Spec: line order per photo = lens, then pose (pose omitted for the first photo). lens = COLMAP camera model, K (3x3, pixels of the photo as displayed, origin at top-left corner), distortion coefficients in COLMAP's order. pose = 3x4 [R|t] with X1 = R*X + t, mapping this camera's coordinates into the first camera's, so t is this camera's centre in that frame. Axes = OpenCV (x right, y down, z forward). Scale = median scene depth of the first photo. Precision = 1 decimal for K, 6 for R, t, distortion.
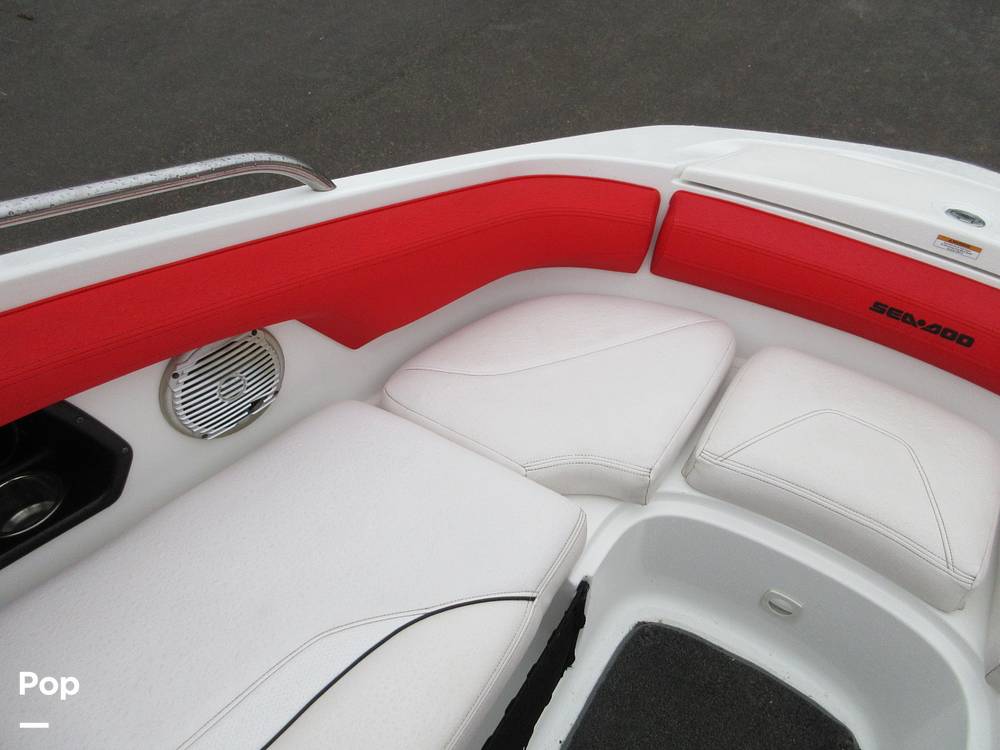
lens RADIAL K [[728.3, 0, 493.2], [0, 728.3, 378.7], [0, 0, 1]] dist [-0.000008, -0.008397]
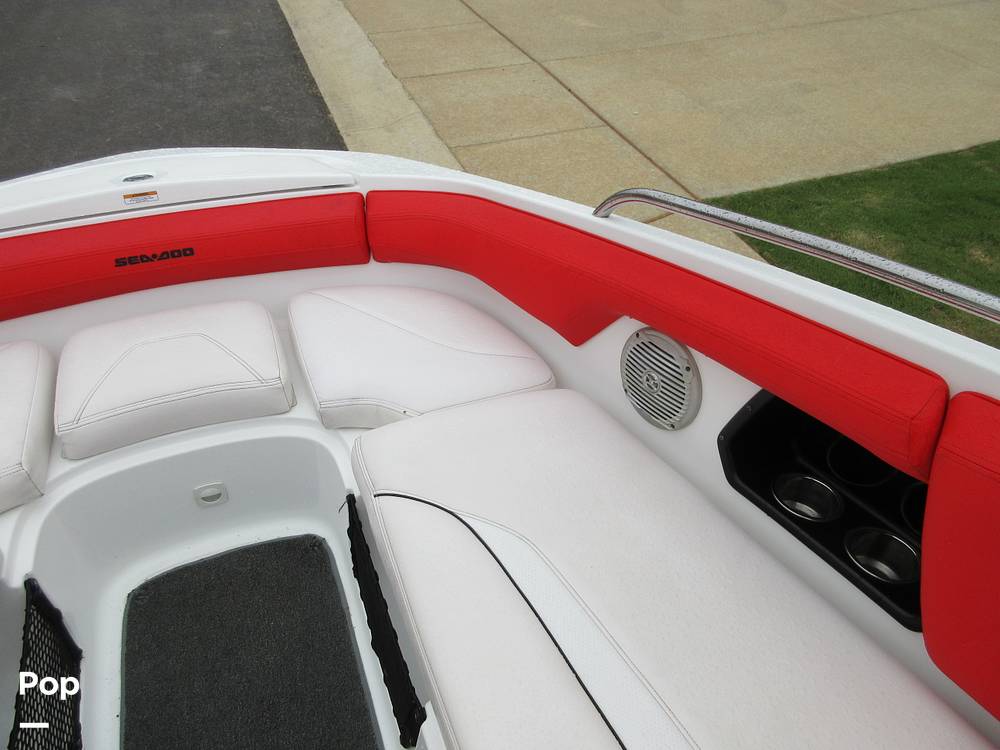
lens RADIAL K [[731.2, 0, 487.8], [0, 731.2, 388.7], [0, 0, 1]] dist [0.002096, 0.009853]
pose [[0.598220, -0.540391, 0.591702, 0.039483], [0.592855, 0.795248, 0.126899, 0.300273], [-0.539125, 0.274880, 0.796107, -0.305573]]
